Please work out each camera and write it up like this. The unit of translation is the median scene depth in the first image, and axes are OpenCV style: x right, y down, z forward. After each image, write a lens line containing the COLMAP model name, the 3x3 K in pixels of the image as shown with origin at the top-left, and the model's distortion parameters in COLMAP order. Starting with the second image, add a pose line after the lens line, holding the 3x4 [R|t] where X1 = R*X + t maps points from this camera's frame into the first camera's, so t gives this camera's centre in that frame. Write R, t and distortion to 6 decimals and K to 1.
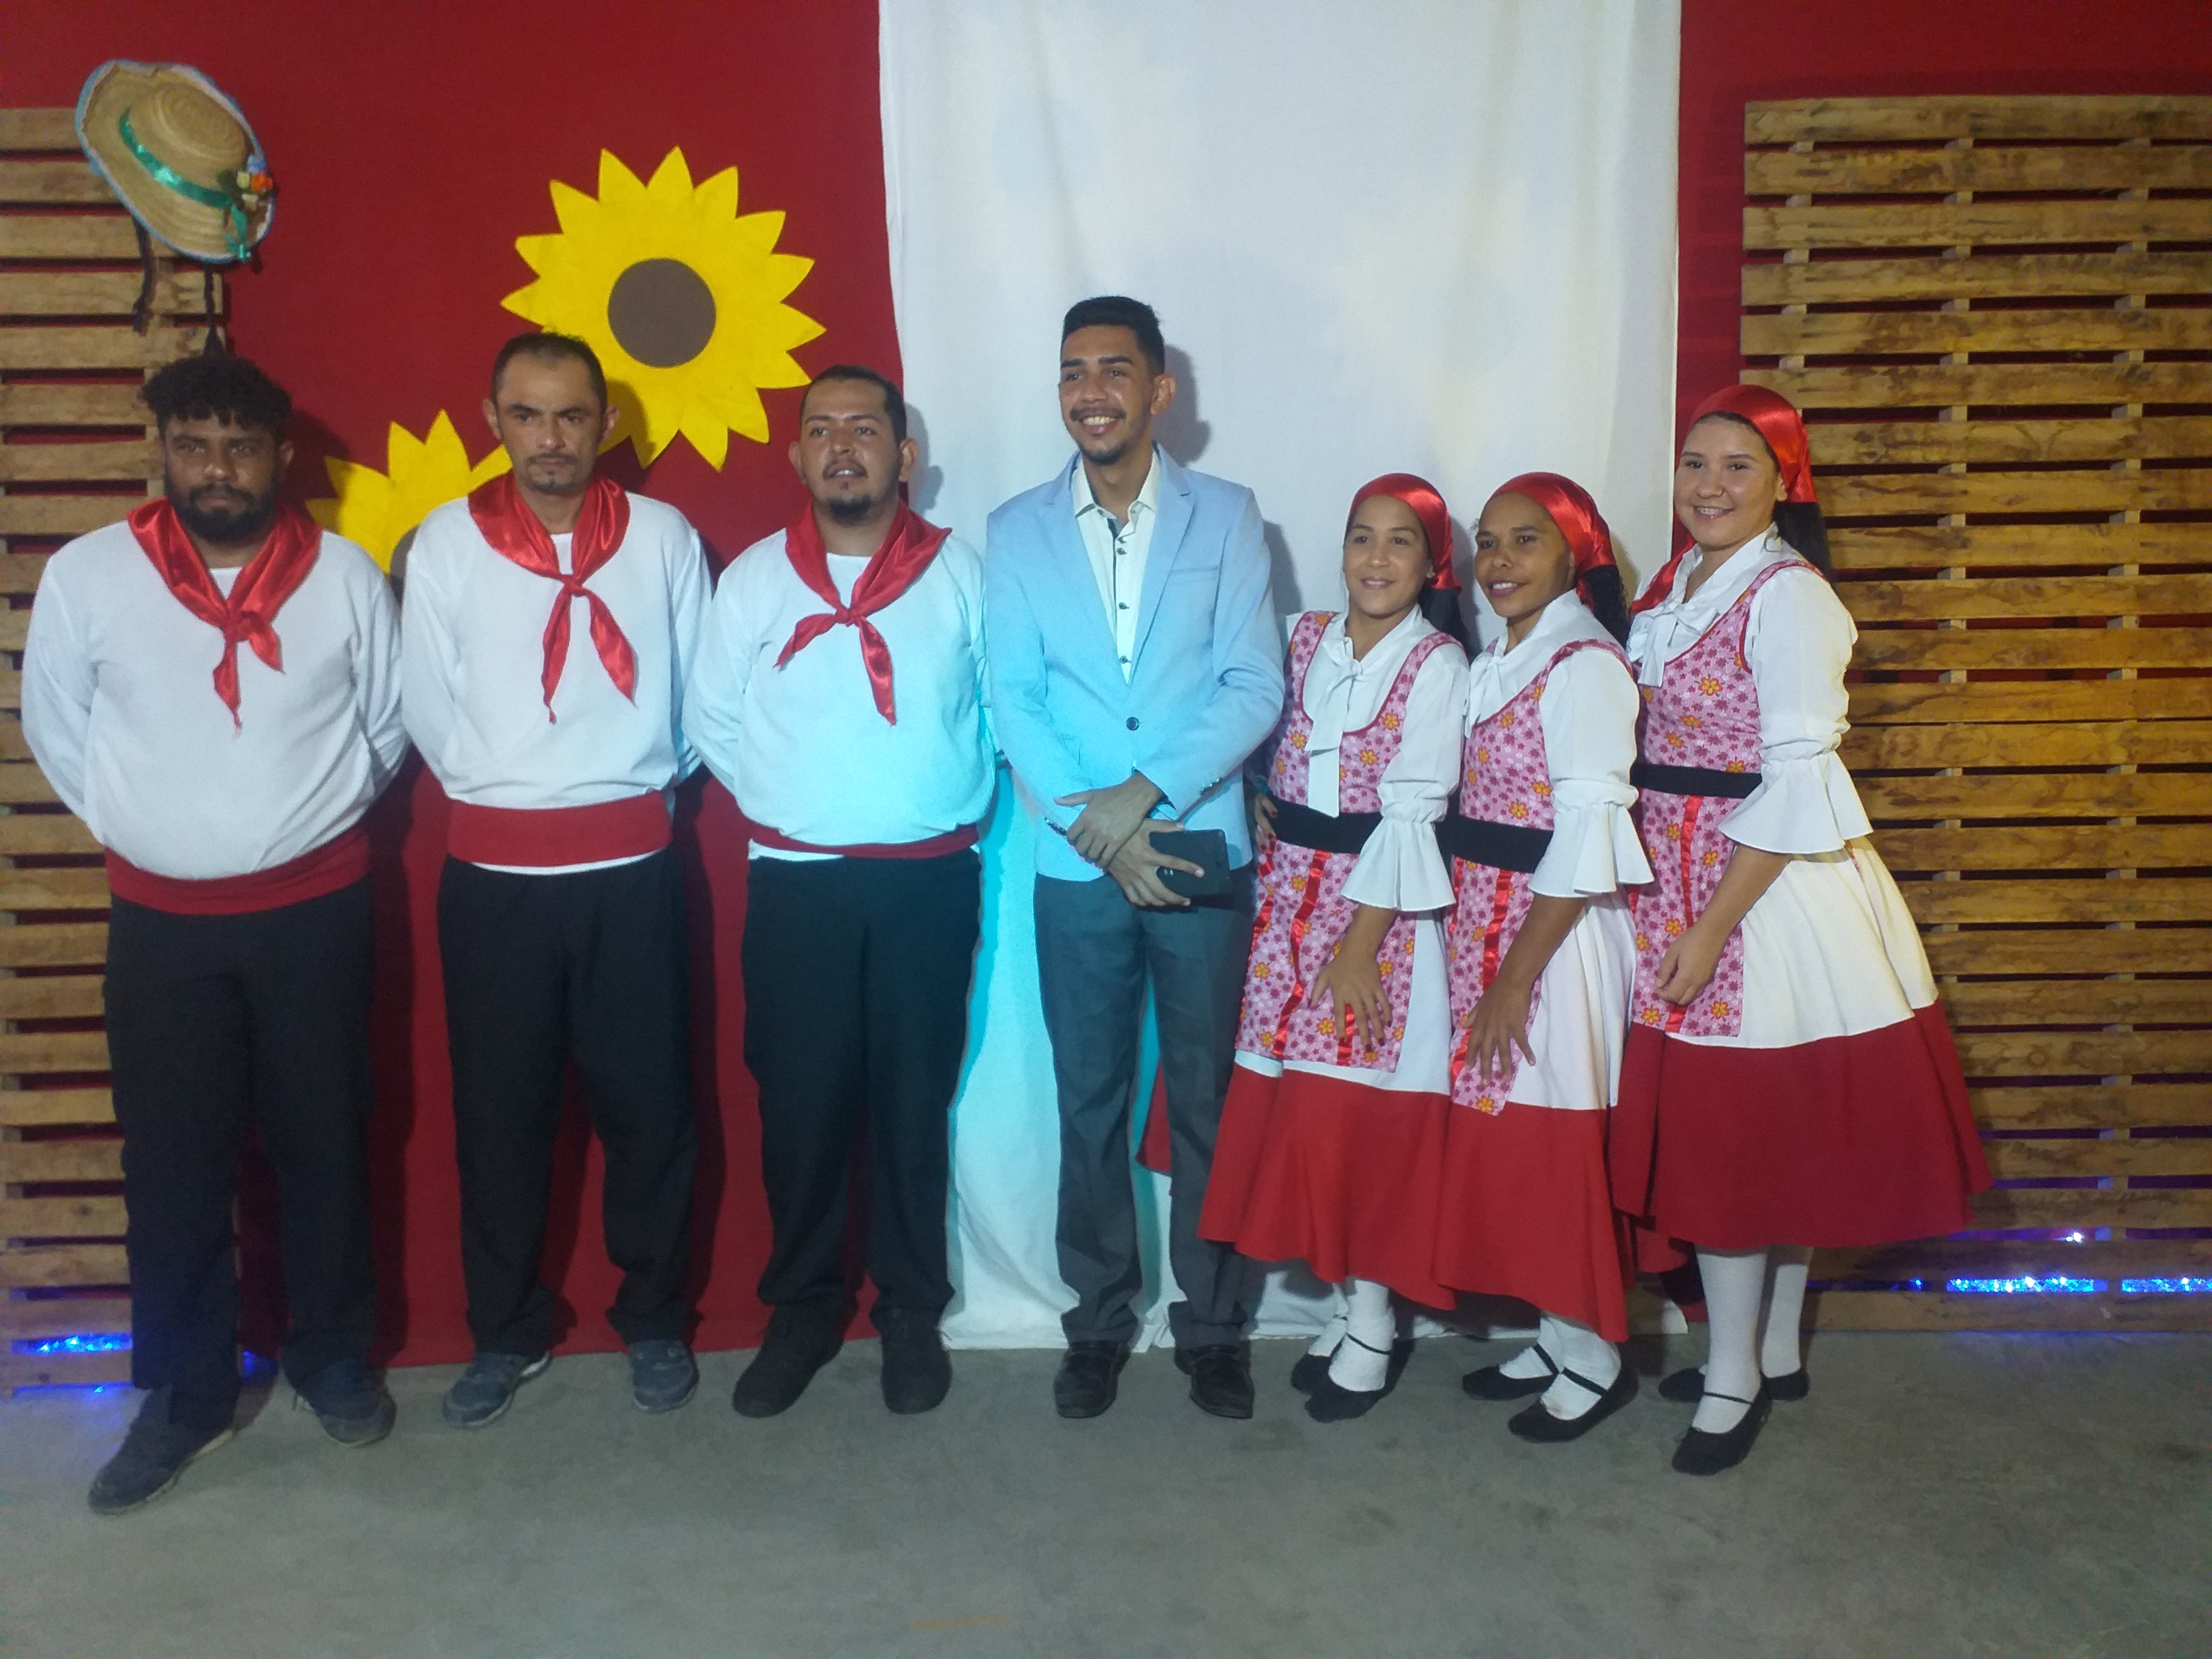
lens RADIAL K [[1768.4, 0, 1112.6], [0, 1768.4, 835.3], [0, 0, 1]] dist [-0.021698, -0.000560]
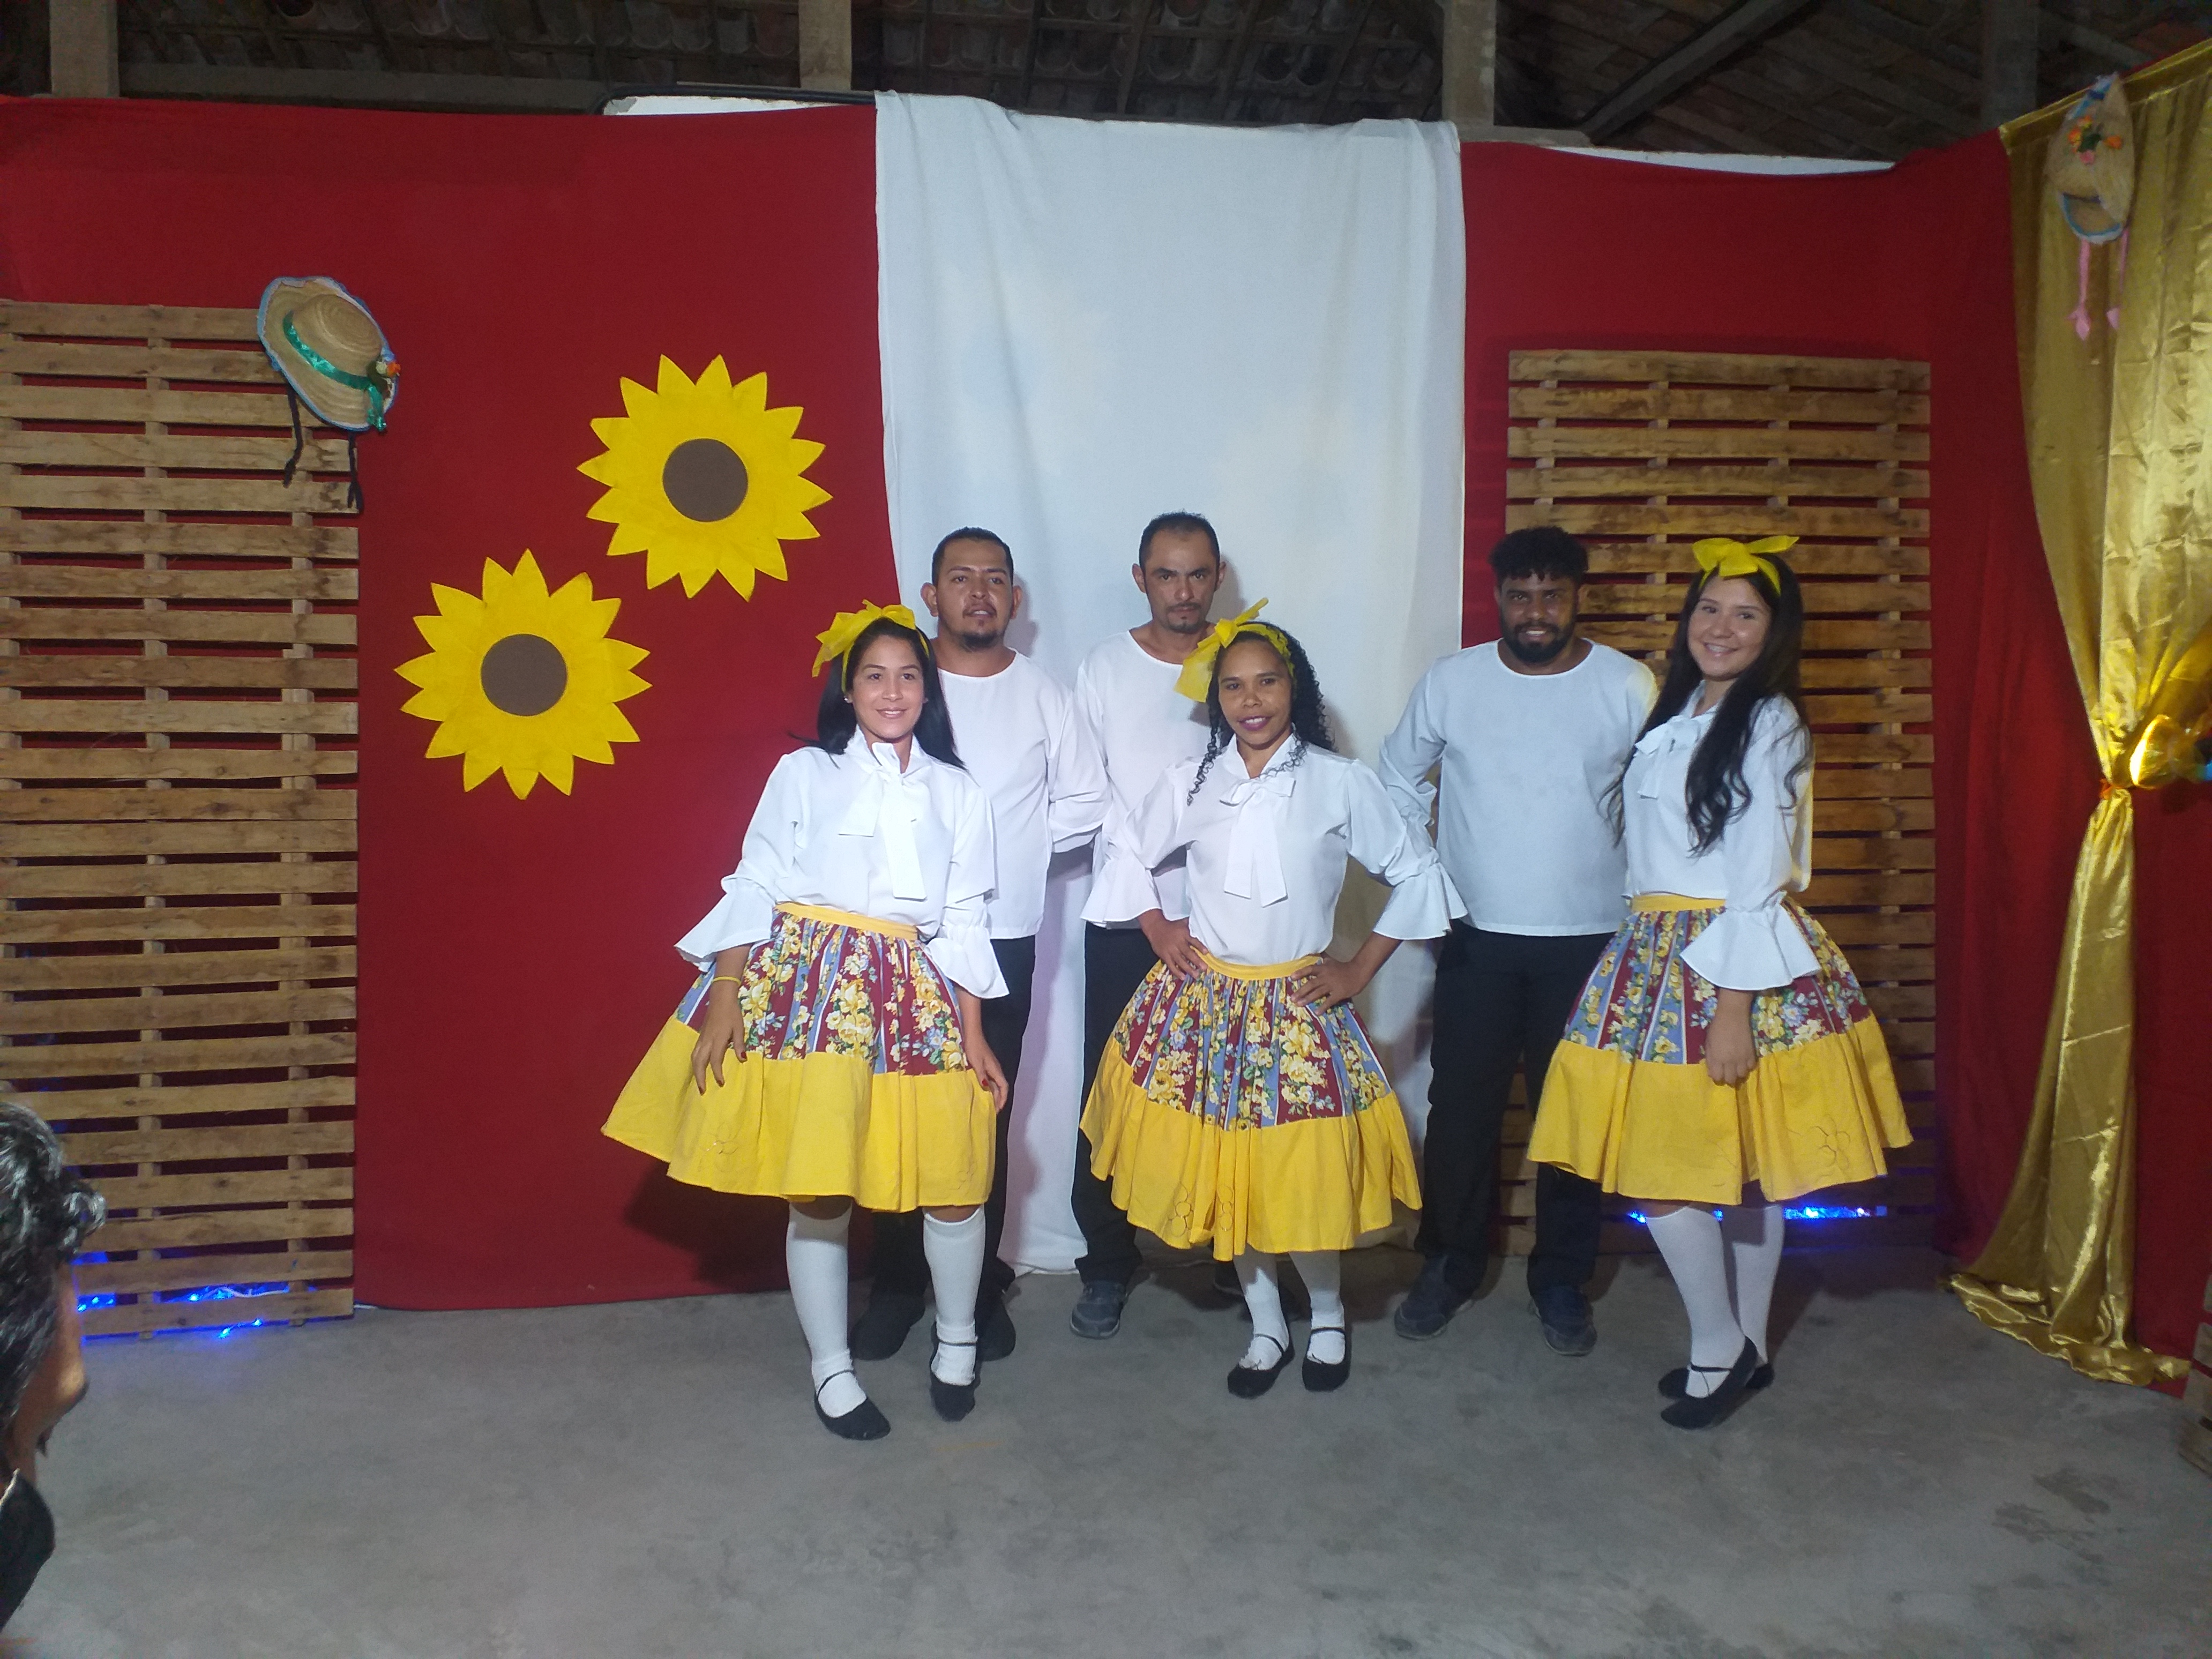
lens RADIAL K [[1768.4, 0, 1102.3], [0, 1768.4, 826.9], [0, 0, 1]] dist [-0.021698, -0.000560]
pose [[0.993496, 0.004979, 0.113755, -0.113466], [0.000141, 0.998989, -0.044956, 0.018746], [-0.113863, 0.044680, 0.992491, -0.323235]]
